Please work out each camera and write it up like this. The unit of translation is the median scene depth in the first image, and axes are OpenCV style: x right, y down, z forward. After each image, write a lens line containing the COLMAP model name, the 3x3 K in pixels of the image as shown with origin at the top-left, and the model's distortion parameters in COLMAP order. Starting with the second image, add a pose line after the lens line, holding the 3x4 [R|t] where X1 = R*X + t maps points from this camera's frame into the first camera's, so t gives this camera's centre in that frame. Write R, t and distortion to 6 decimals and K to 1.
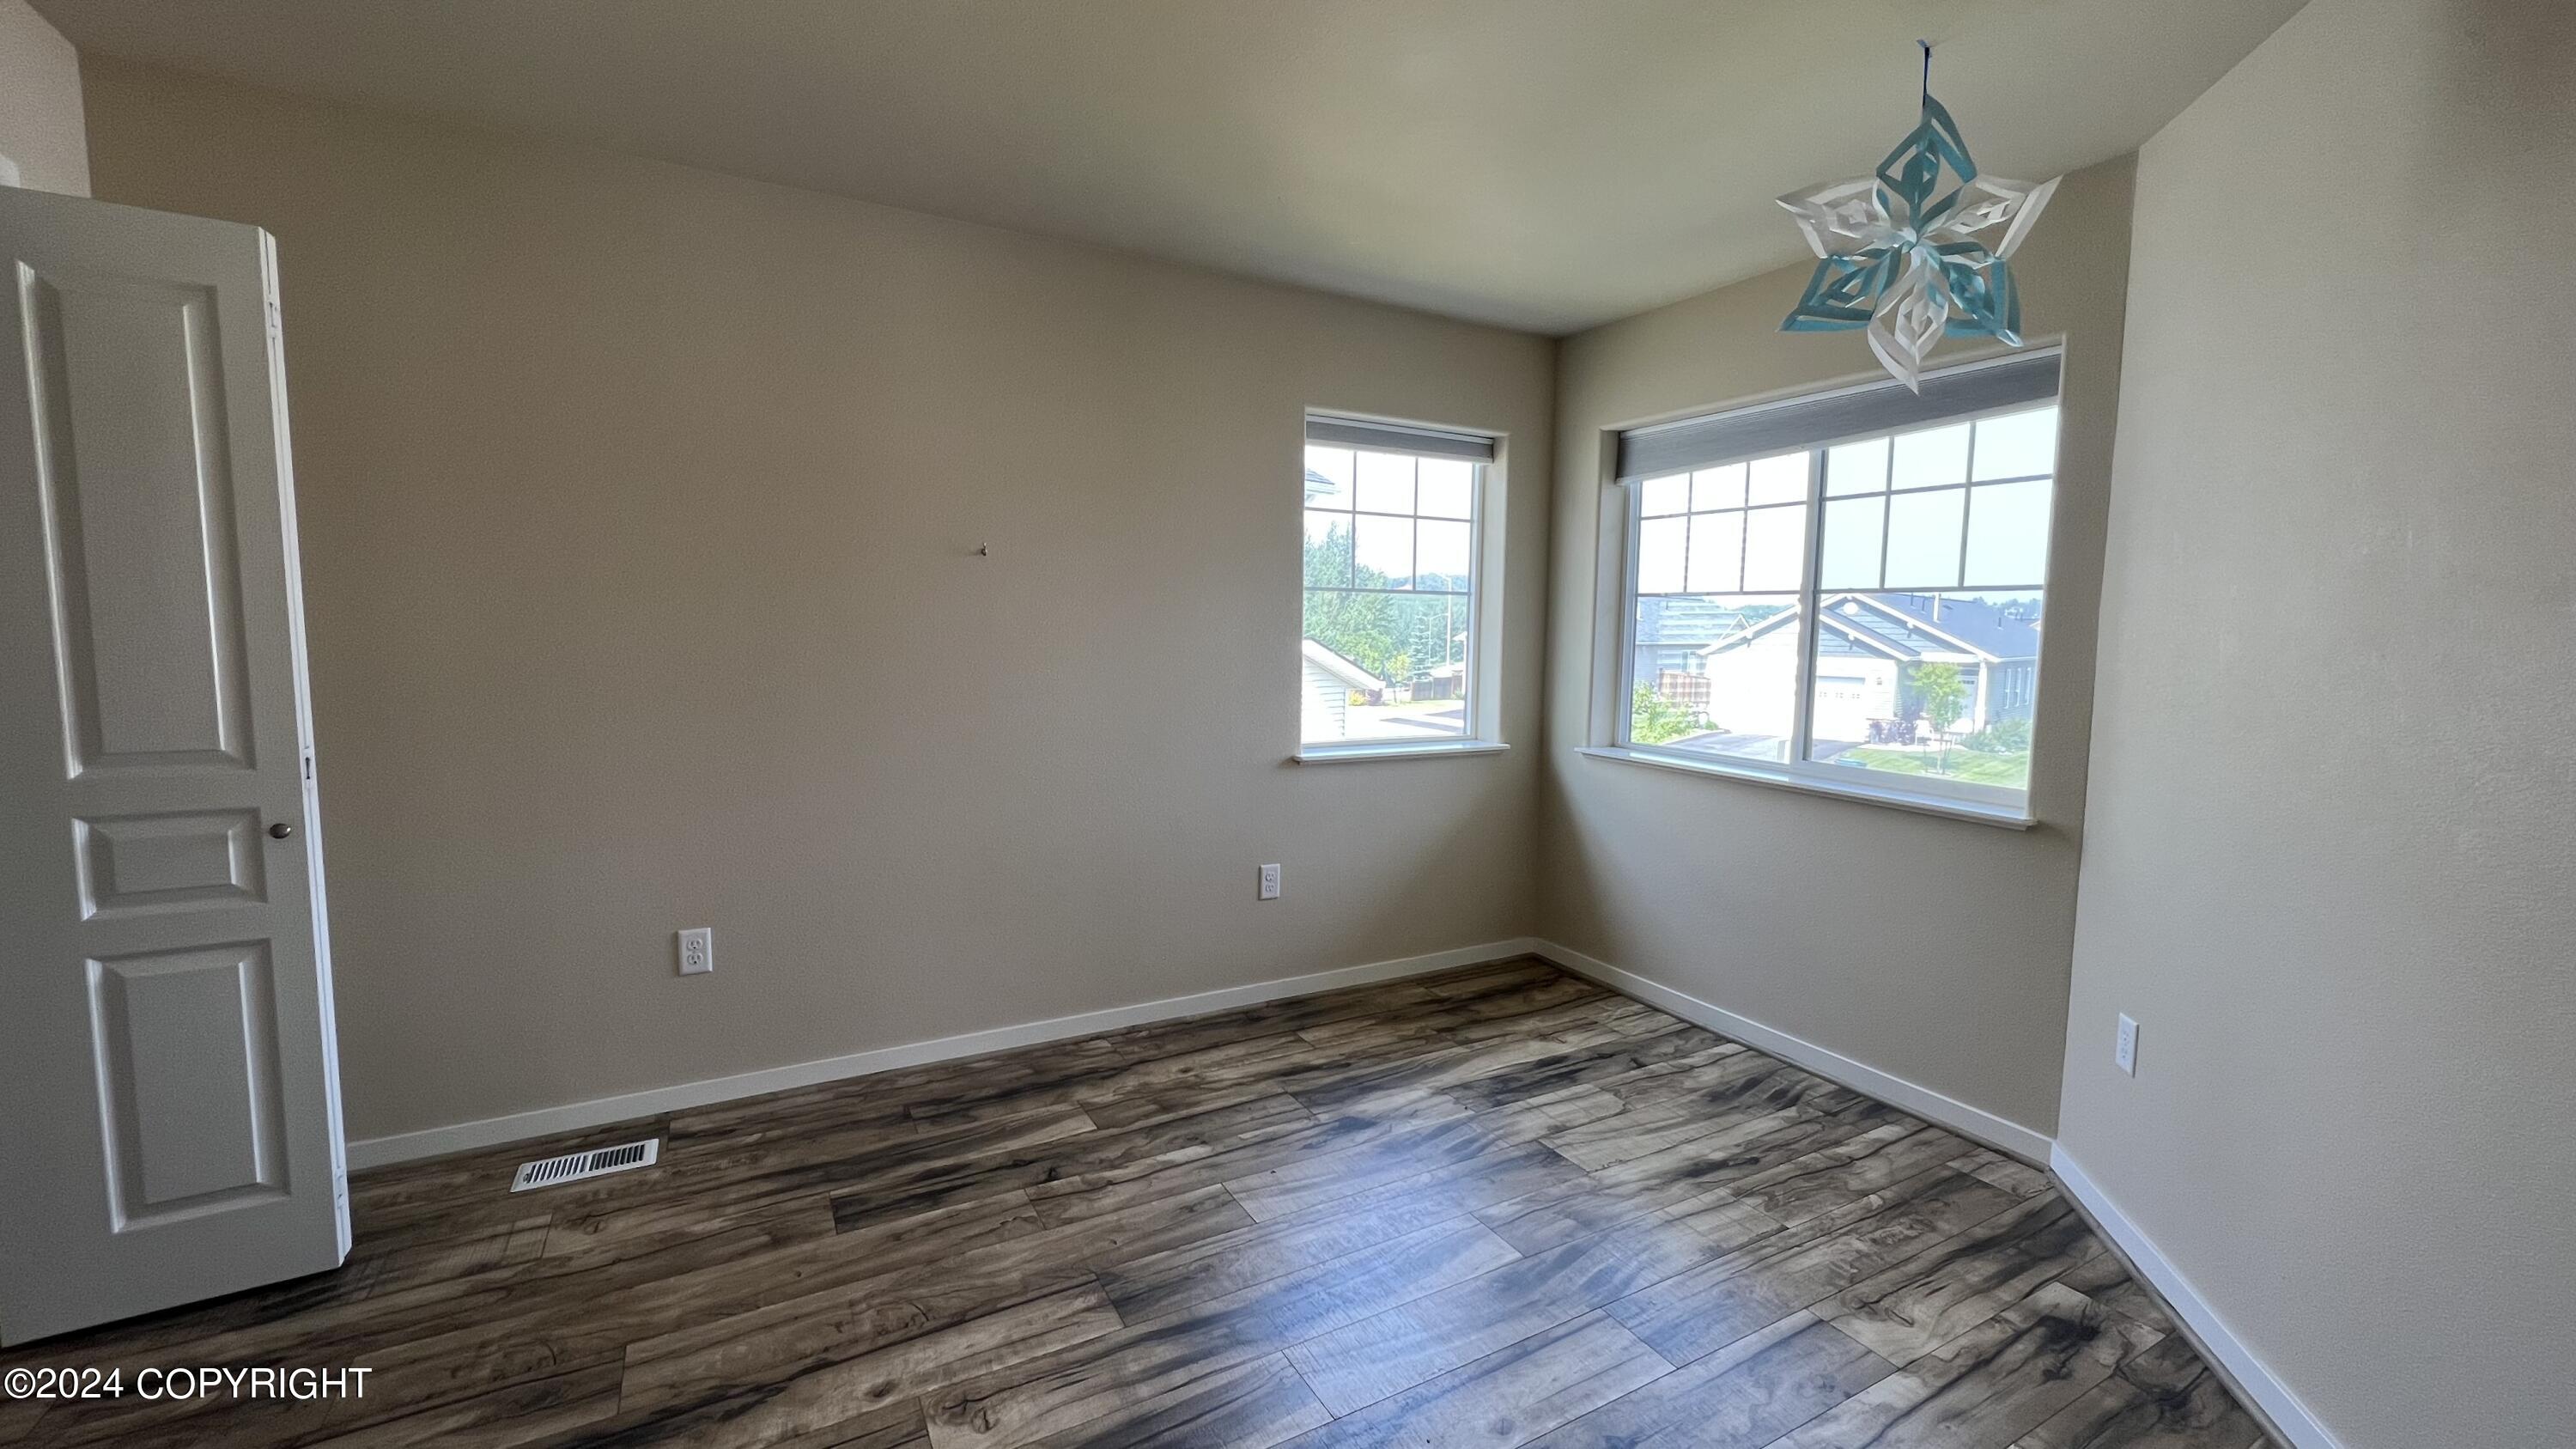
lens RADIAL K [[1032.2, 0, 1282.9], [0, 1032.2, 733.2], [0, 0, 1]] dist [-0.002986, 0.000420]
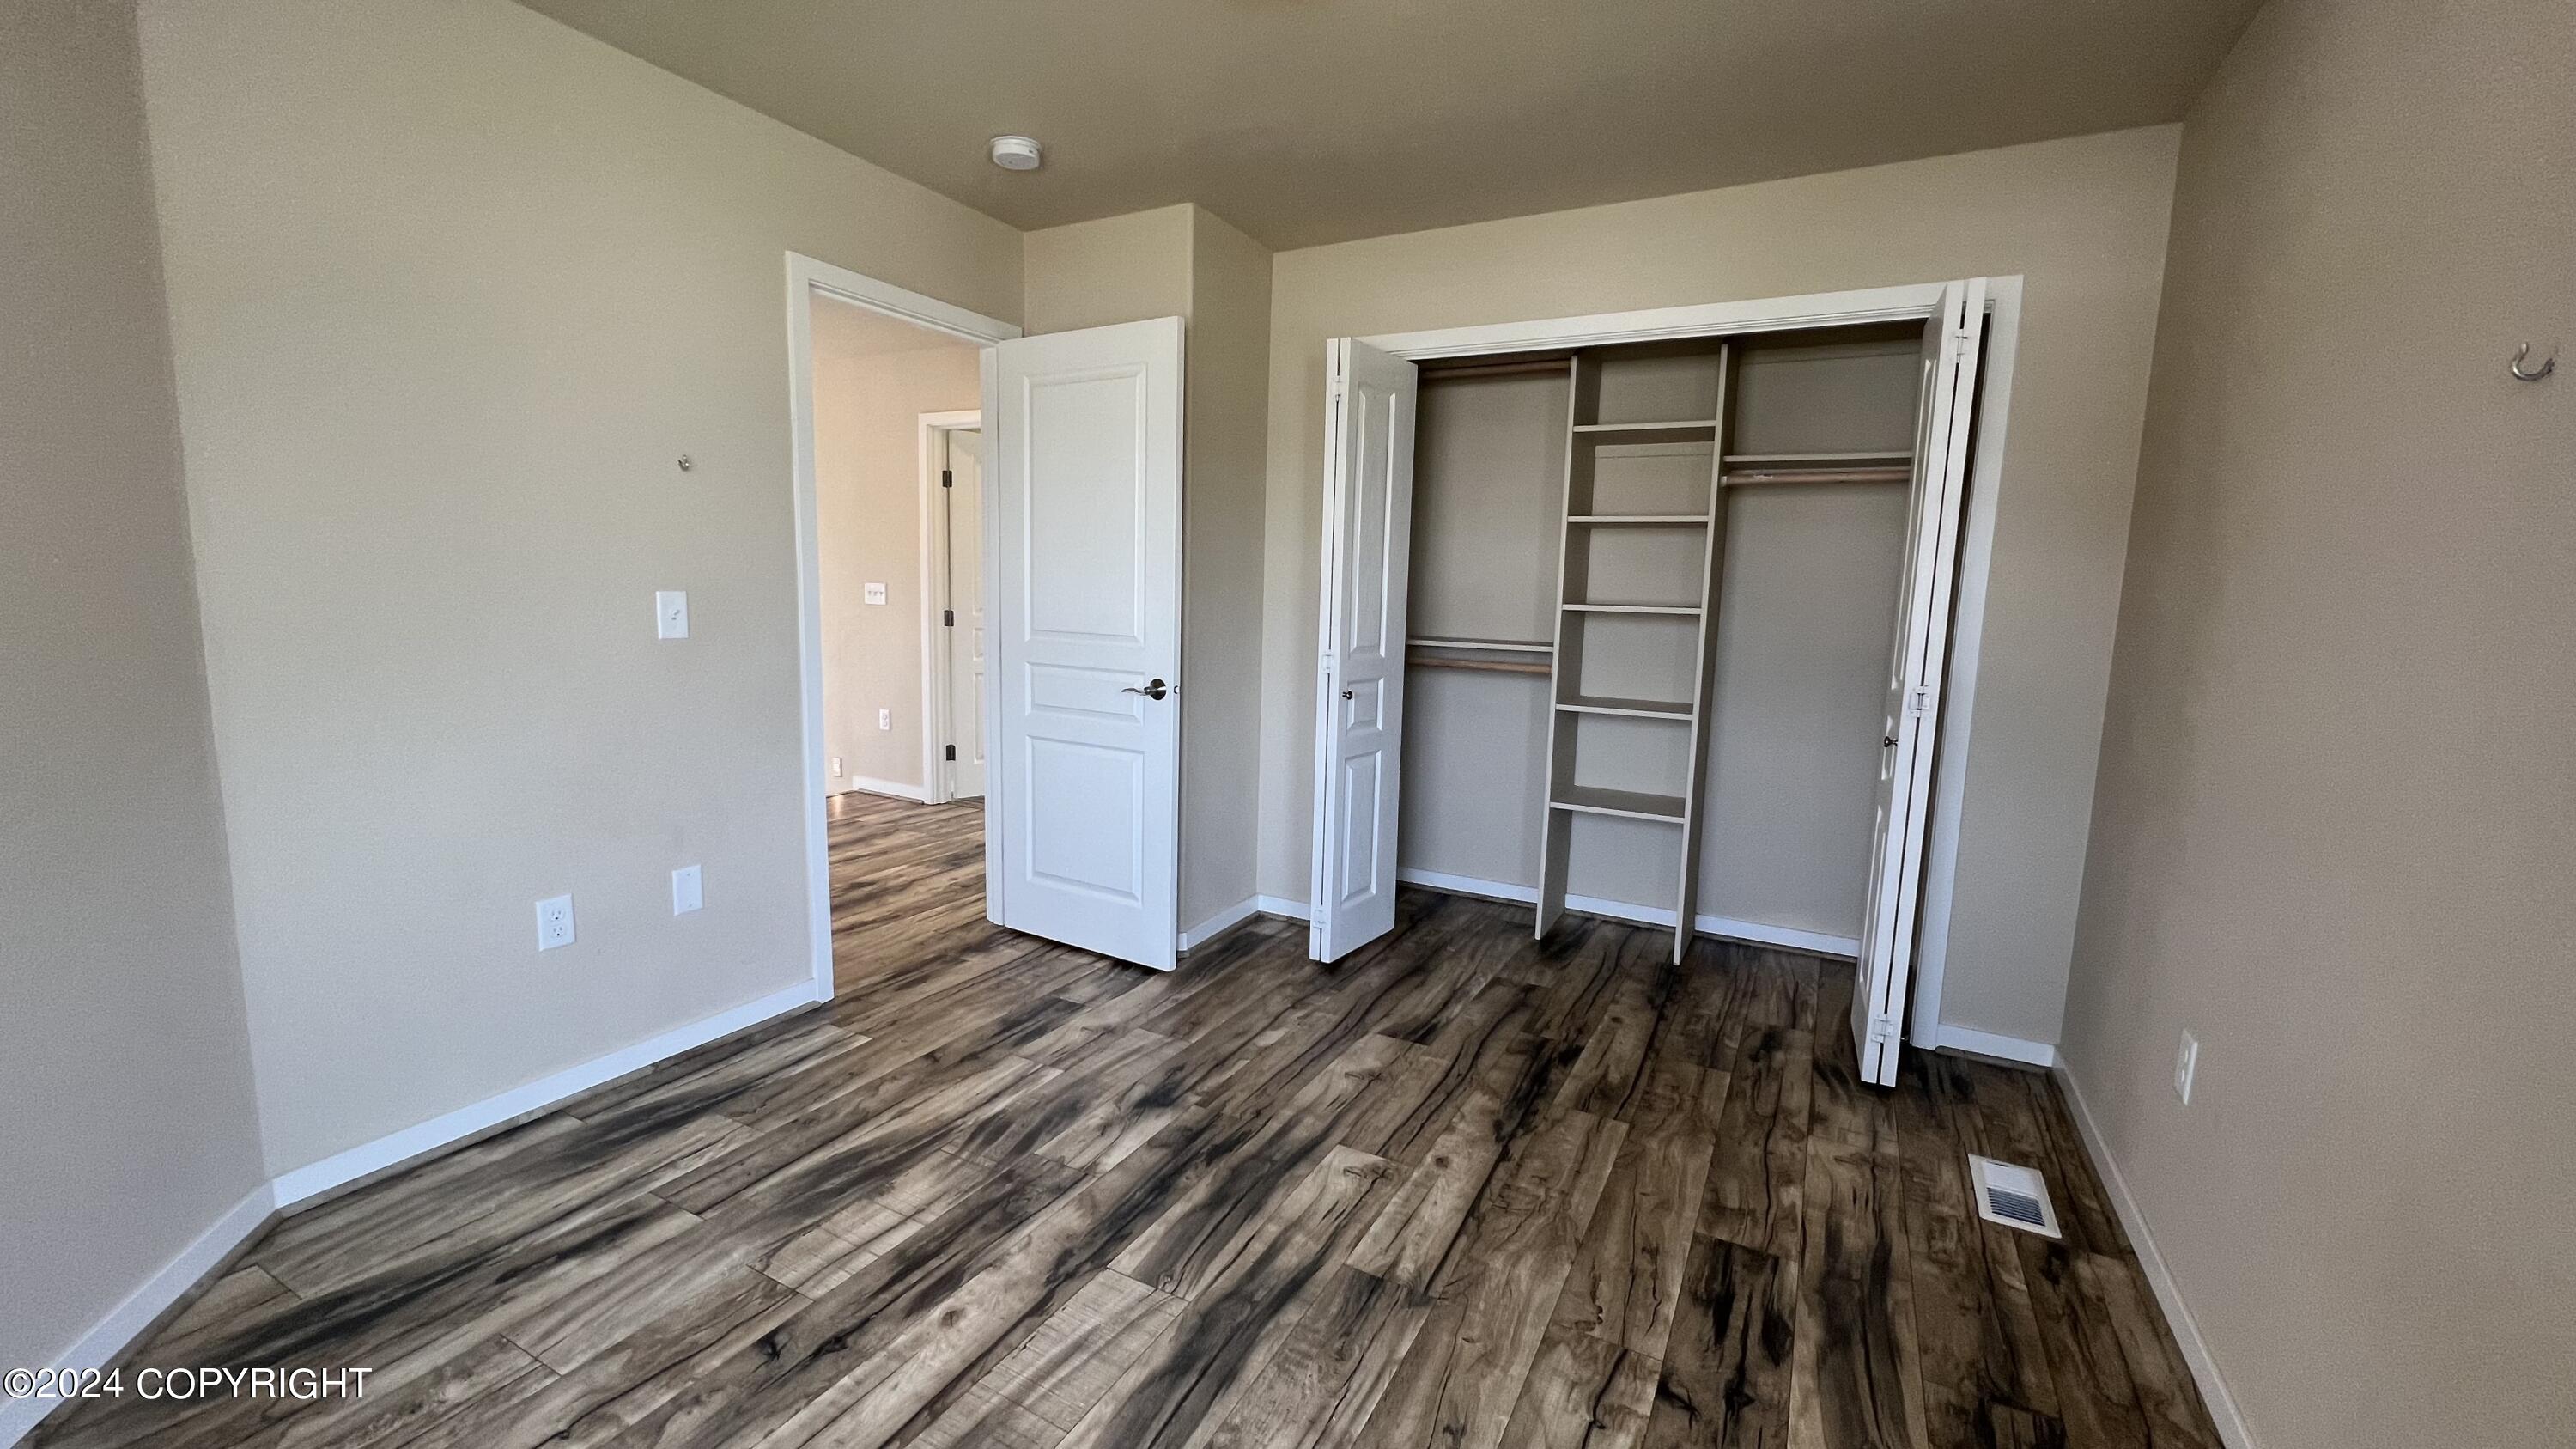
lens RADIAL K [[1030.0, 0, 1291.6], [0, 1030.0, 706.3], [0, 0, 1]] dist [0.002179, -0.000587]
pose [[-0.834350, 0.027625, -0.550542, 0.371840], [-0.097383, 0.975647, 0.196542, -0.124110], [0.542564, 0.217599, -0.811341, 1.461571]]
